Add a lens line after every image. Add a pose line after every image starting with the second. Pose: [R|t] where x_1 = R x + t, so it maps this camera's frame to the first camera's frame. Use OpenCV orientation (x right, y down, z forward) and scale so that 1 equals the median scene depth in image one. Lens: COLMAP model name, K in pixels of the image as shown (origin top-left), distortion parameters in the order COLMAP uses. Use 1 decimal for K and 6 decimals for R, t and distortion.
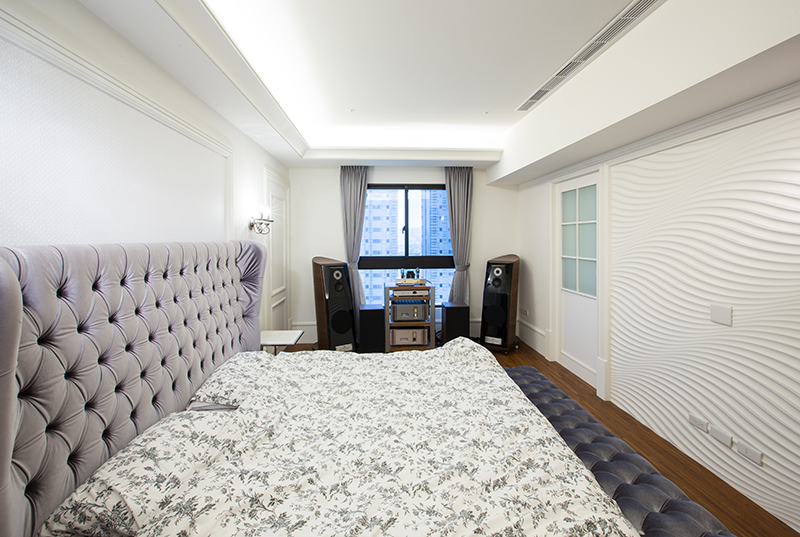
lens RADIAL K [[378.4, 0, 400.0], [0, 378.4, 268.5], [0, 0, 1]] dist [0.000597, 0.000622]
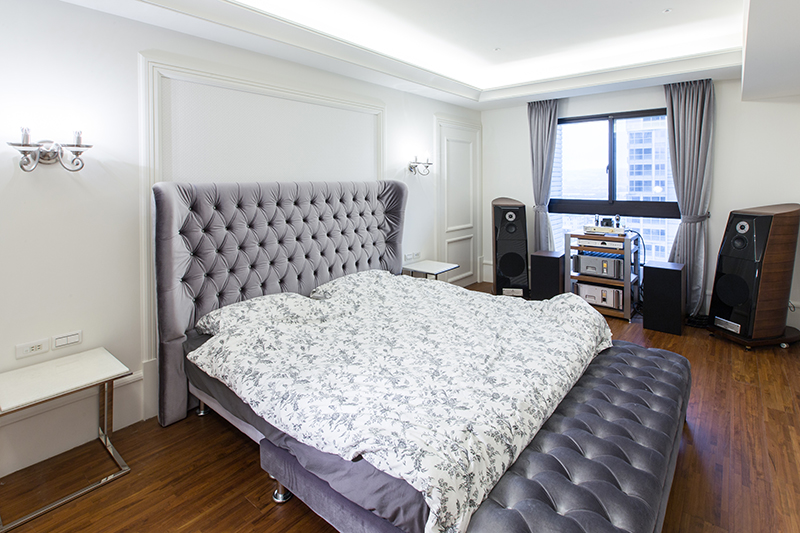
lens RADIAL K [[403.4, 0, 399.8], [0, 403.4, 221.1], [0, 0, 1]] dist [-0.001926, 0.000123]
pose [[0.730305, 0.069440, -0.679583, 0.306124], [-0.053668, 0.997577, 0.044259, -0.001314], [0.681010, 0.004149, 0.732263, 0.037946]]
